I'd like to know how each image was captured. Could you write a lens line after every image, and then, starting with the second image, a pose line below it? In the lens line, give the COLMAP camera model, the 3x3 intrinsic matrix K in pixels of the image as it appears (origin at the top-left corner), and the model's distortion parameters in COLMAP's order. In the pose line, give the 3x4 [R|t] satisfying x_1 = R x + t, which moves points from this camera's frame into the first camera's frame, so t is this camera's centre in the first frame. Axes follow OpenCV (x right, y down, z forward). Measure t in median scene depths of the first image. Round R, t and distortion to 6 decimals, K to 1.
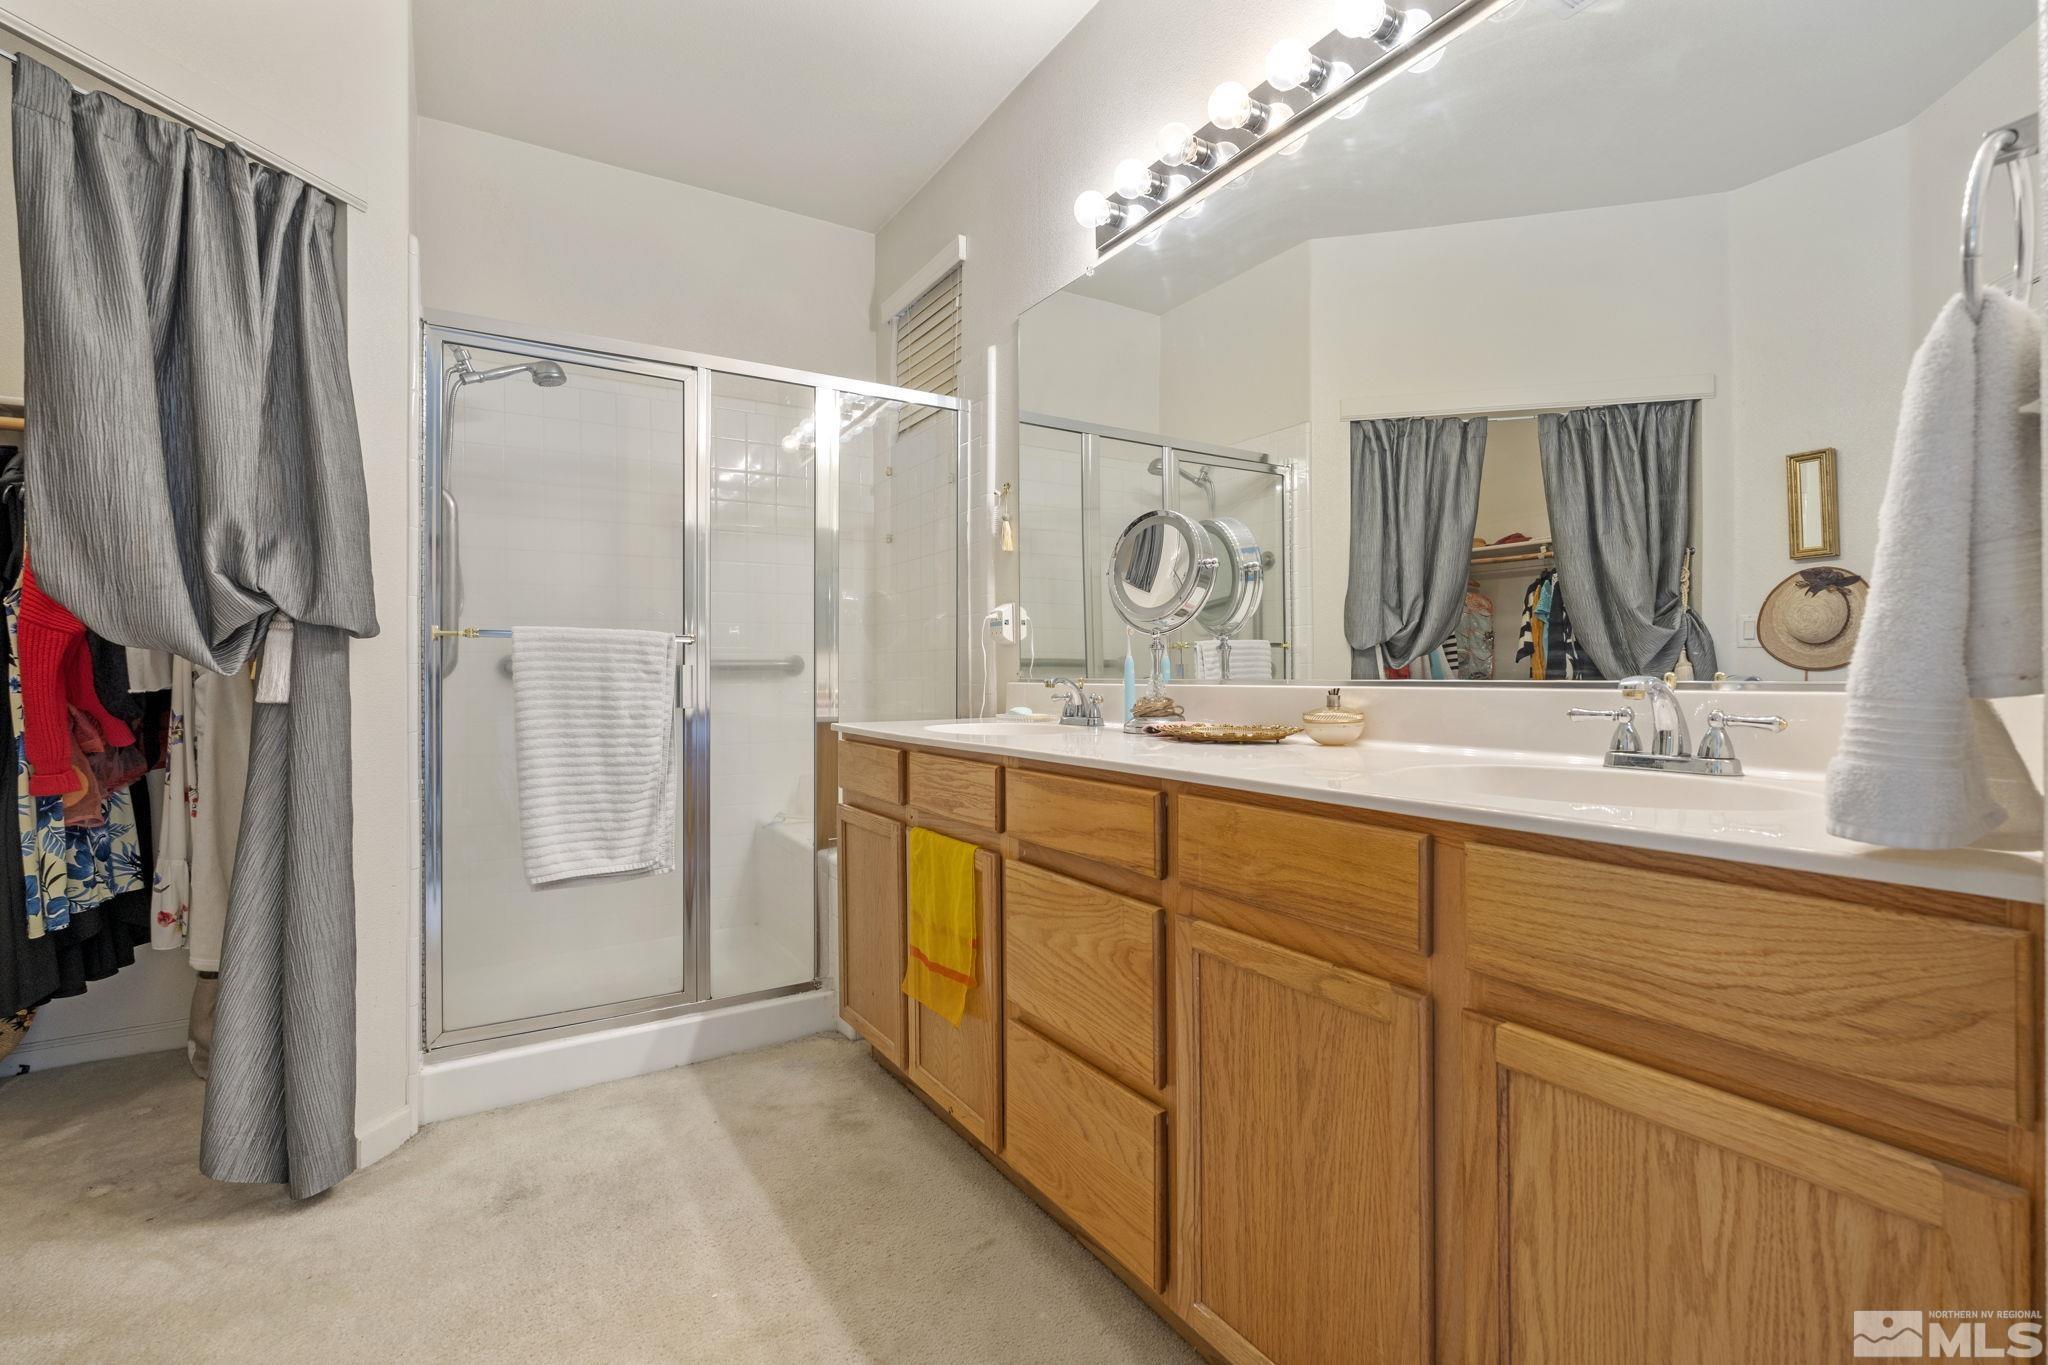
lens RADIAL K [[904.8, 0, 1022.6], [0, 904.8, 693.1], [0, 0, 1]] dist [-0.002786, -0.000001]
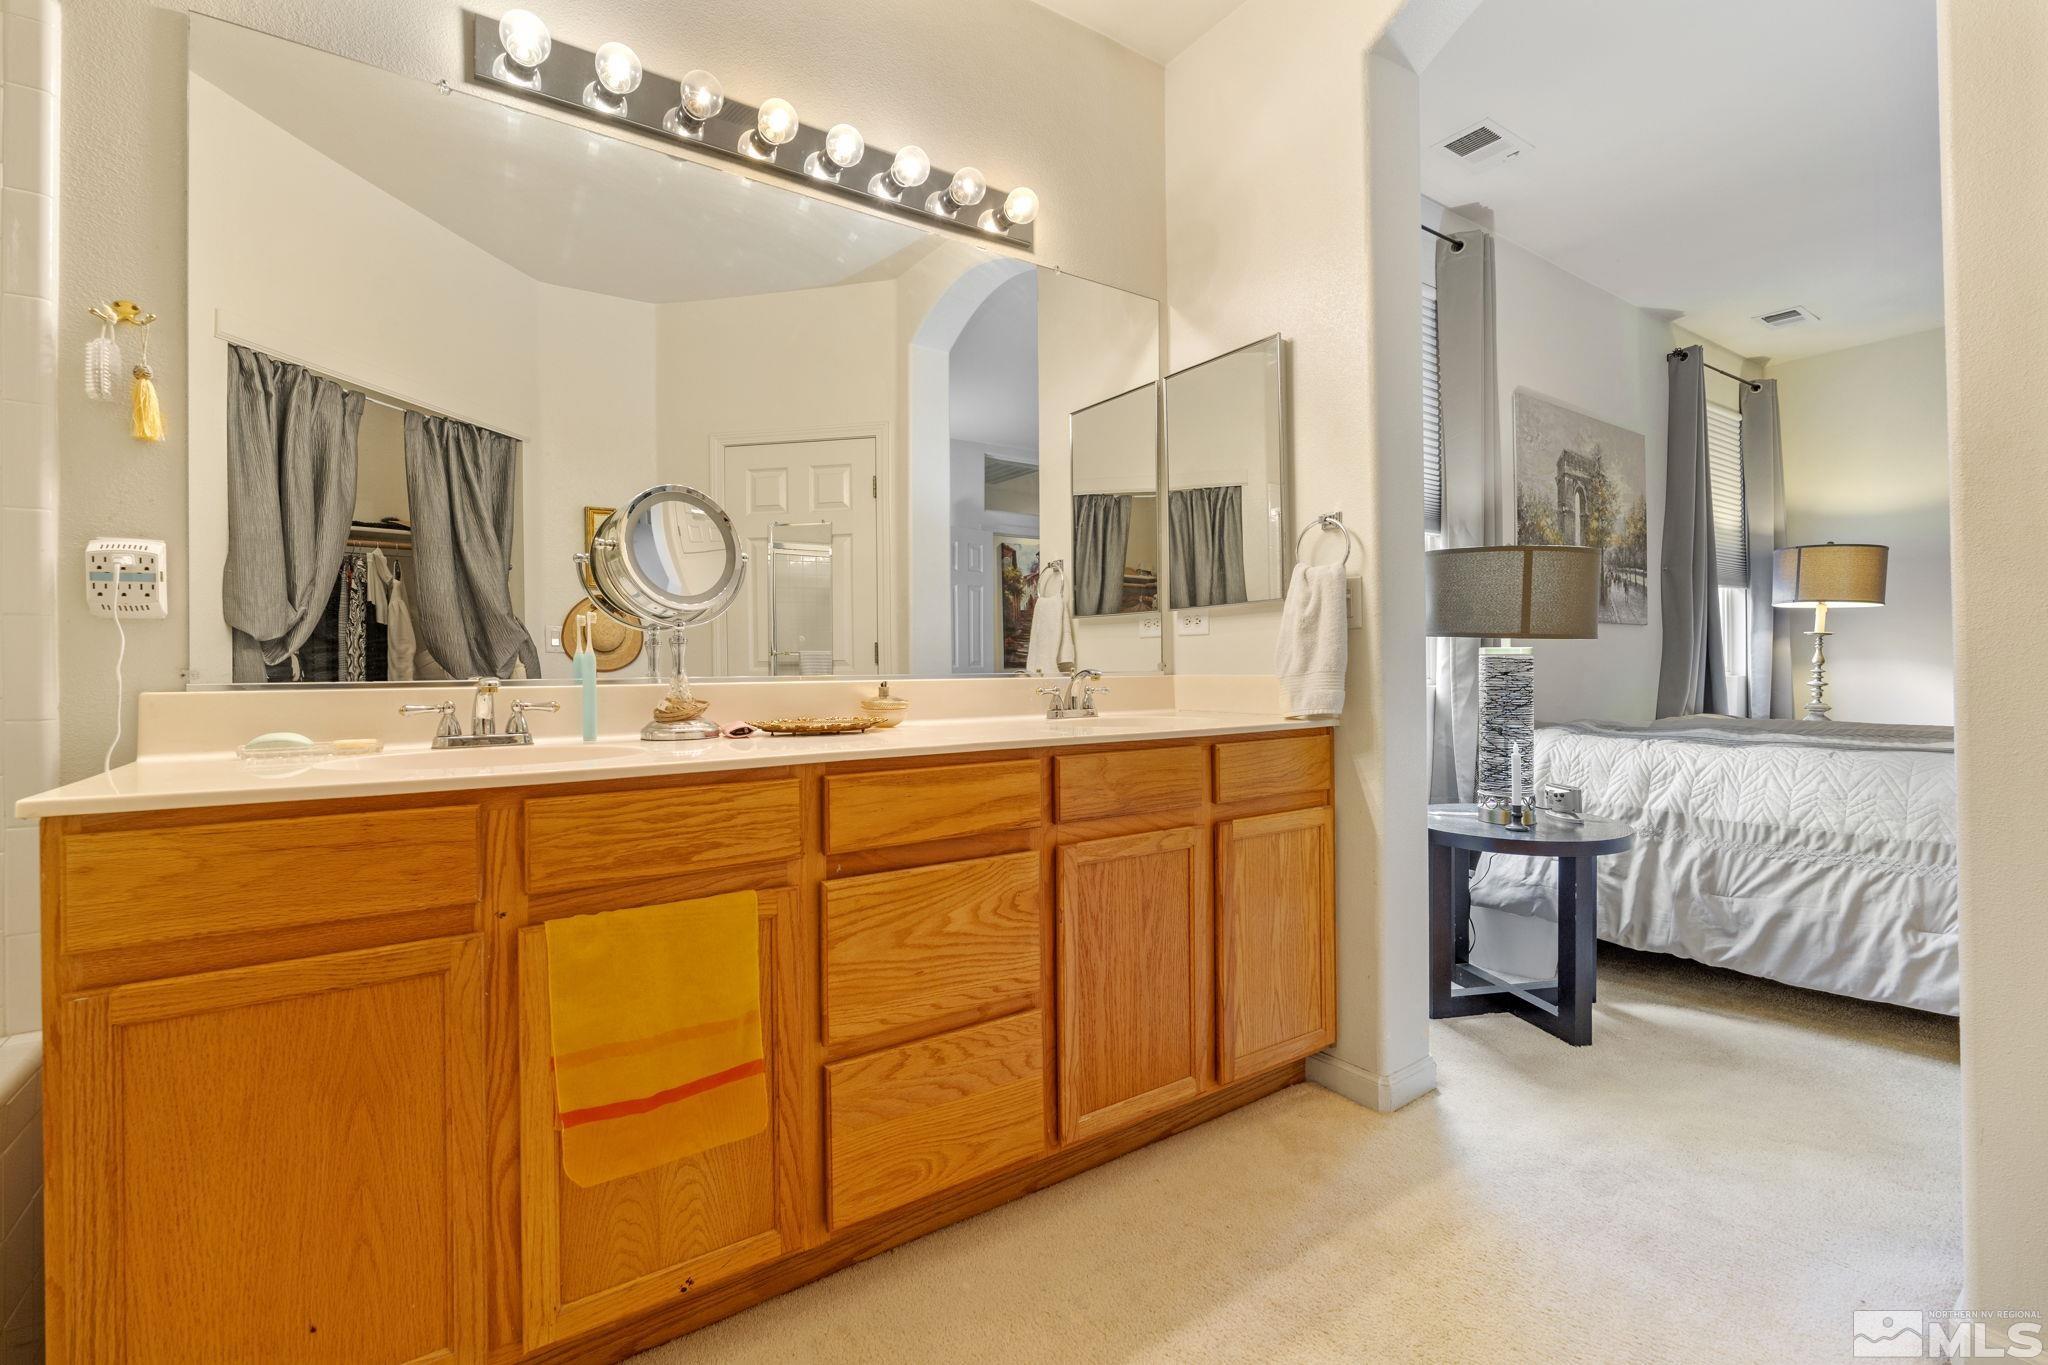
lens RADIAL K [[897.2, 0, 1021.1], [0, 897.2, 670.7], [0, 0, 1]] dist [-0.004276, 0.000121]
pose [[-0.035091, -0.000462, 0.999384, -0.934961], [0.031166, 0.999513, 0.001556, -0.016848], [-0.998898, 0.031202, -0.035059, 0.881567]]
